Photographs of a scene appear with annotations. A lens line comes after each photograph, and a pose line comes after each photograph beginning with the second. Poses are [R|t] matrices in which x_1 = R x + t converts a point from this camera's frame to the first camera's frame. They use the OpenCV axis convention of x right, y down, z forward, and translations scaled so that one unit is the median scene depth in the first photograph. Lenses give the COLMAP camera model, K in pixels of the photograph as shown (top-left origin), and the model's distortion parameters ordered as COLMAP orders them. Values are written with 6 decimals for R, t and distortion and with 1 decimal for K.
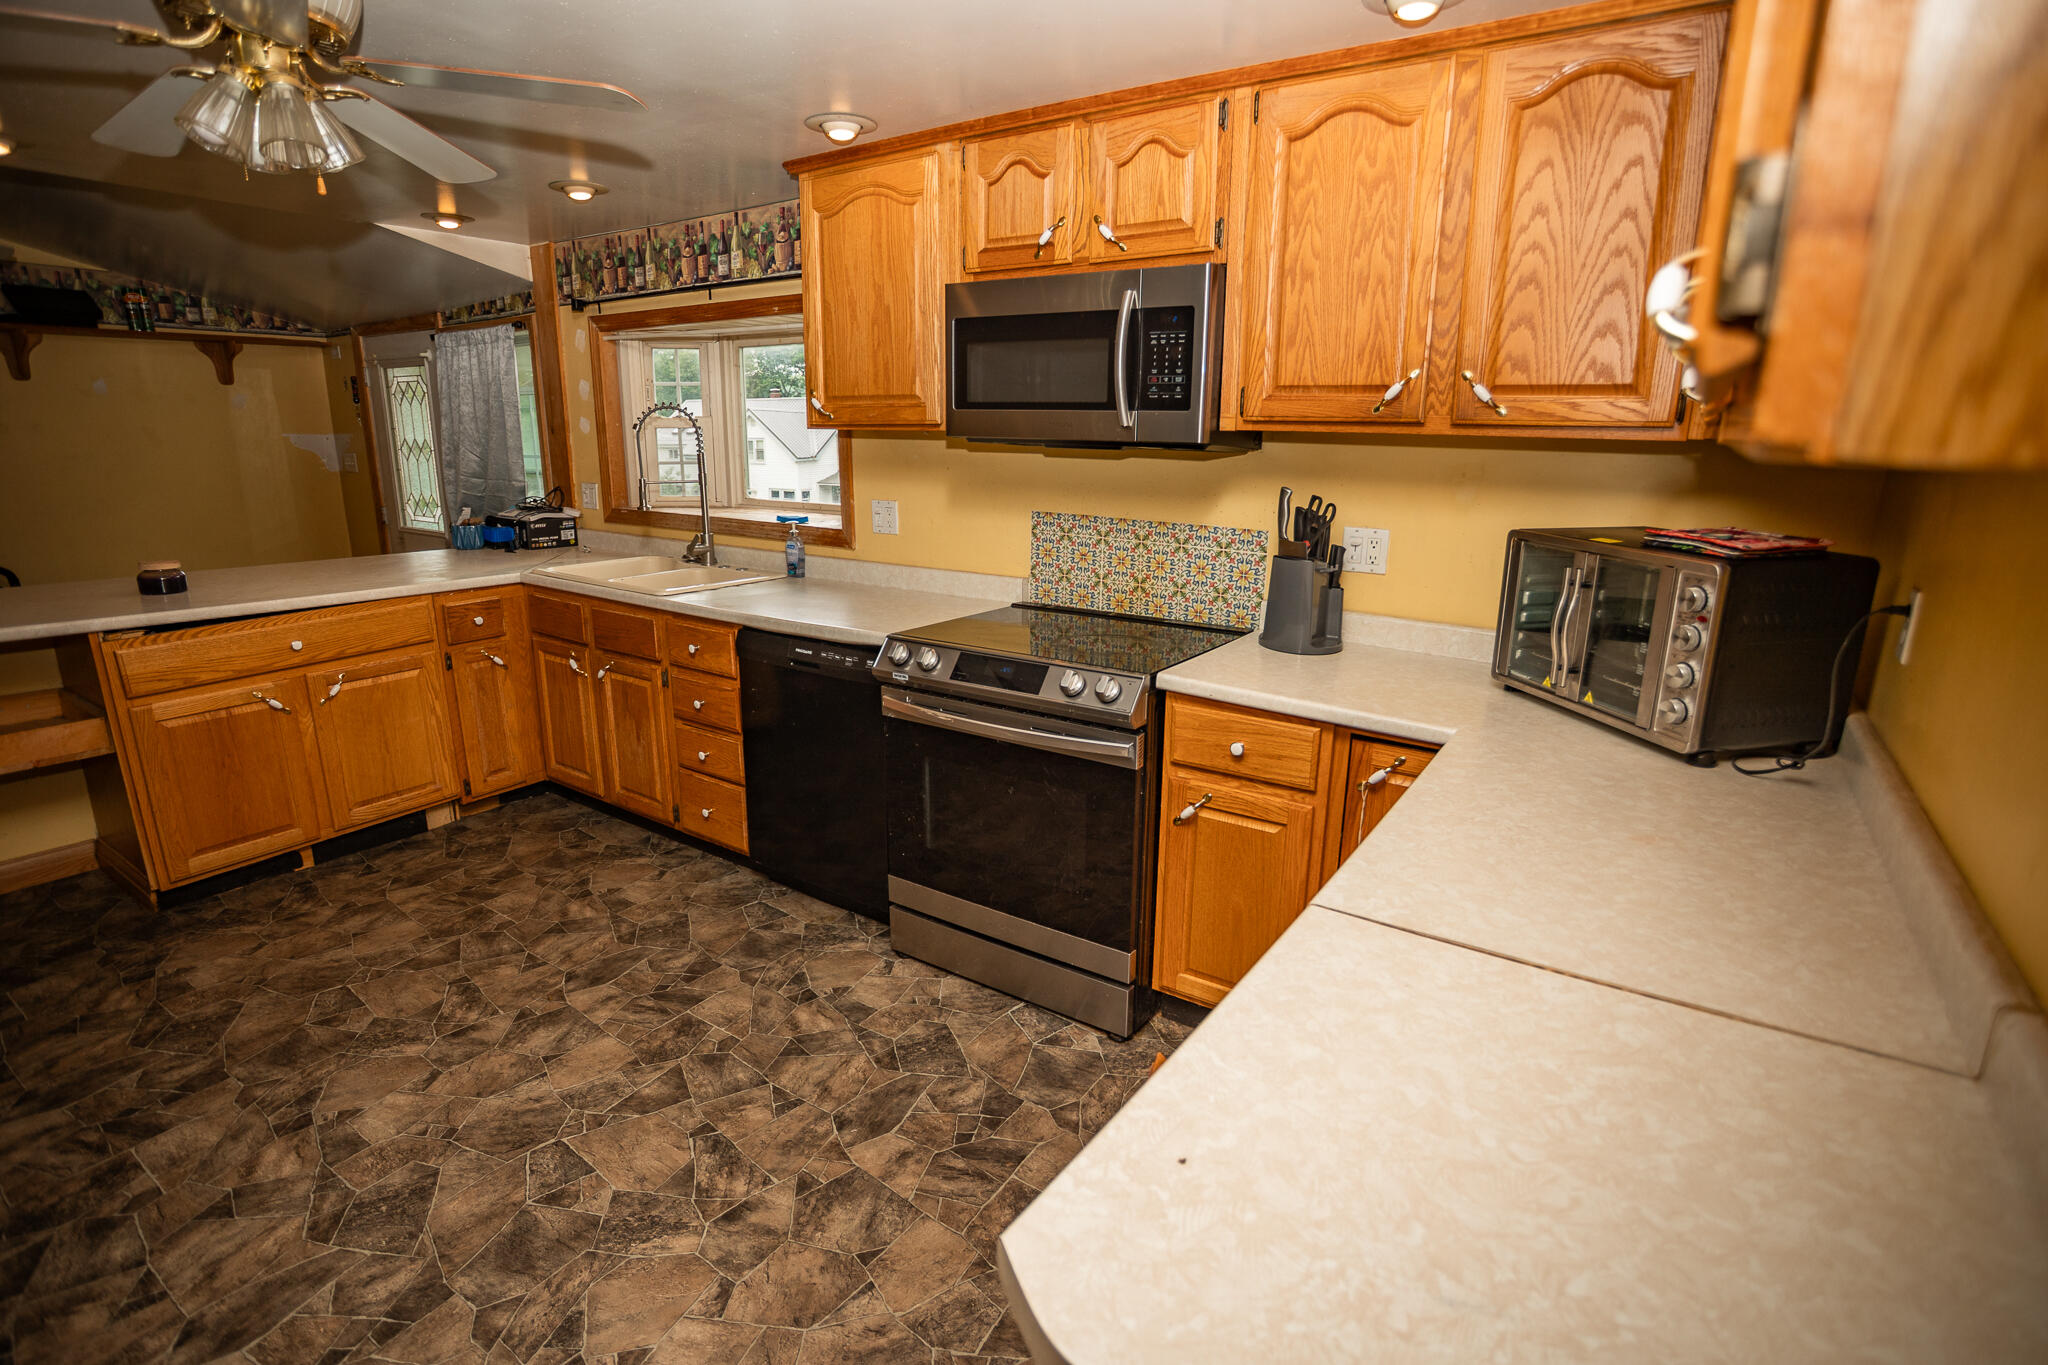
lens RADIAL K [[994.2, 0, 1021.9], [0, 994.2, 685.4], [0, 0, 1]] dist [-0.065397, 0.035491]
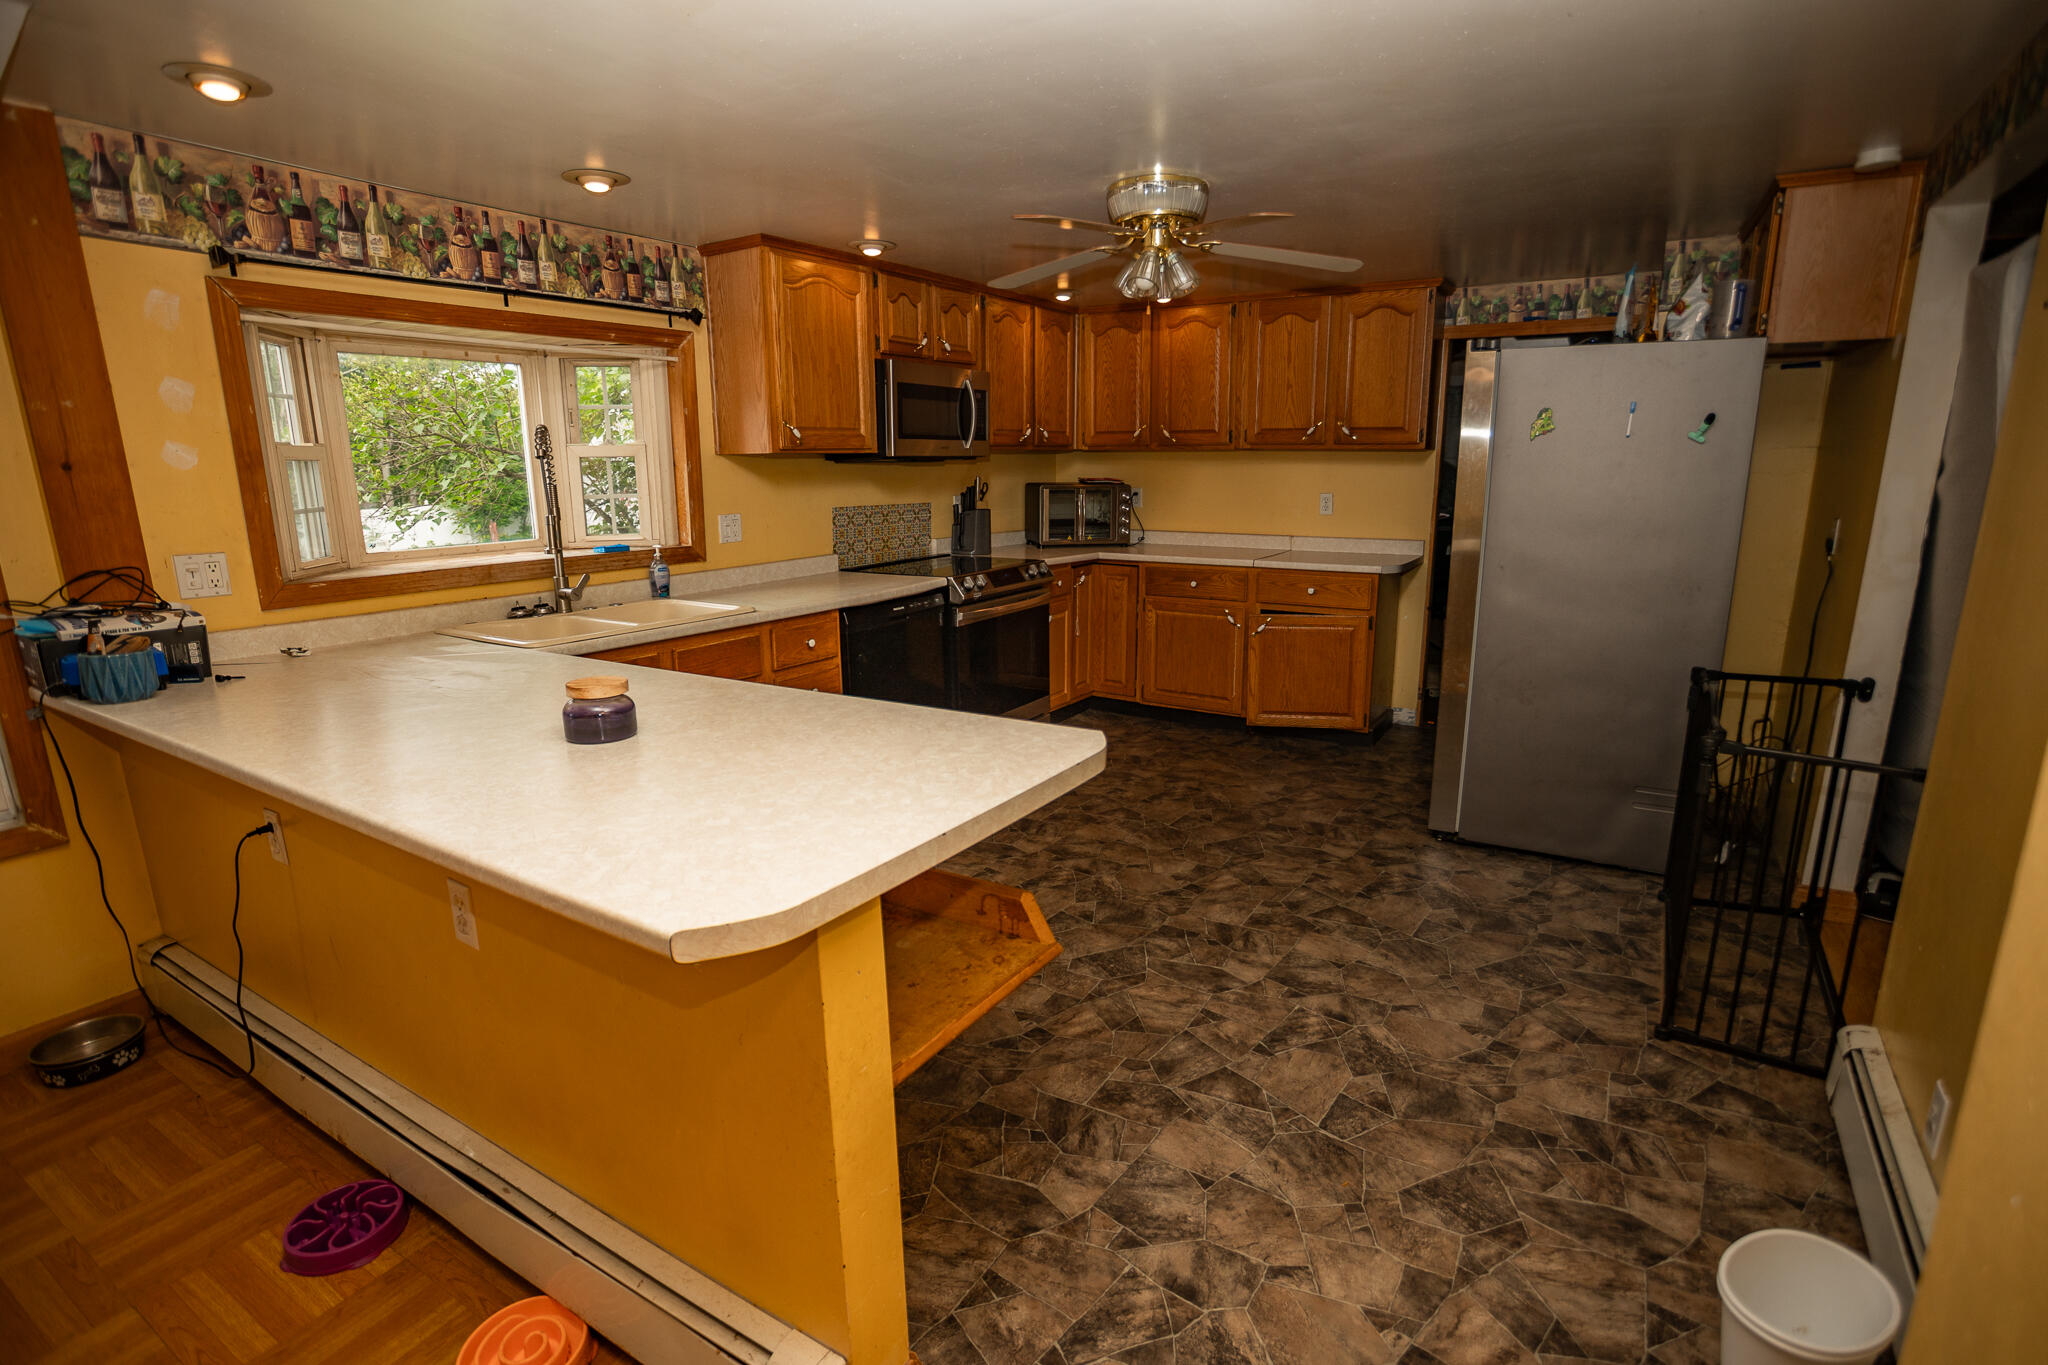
lens RADIAL K [[994.2, 0, 1021.9], [0, 994.2, 685.4], [0, 0, 1]] dist [-0.065397, 0.035491]
pose [[-0.041567, -0.232251, 0.971767, -1.263329], [0.263658, 0.935583, 0.234881, -0.169505], [-0.963720, 0.265977, 0.022345, 0.651133]]
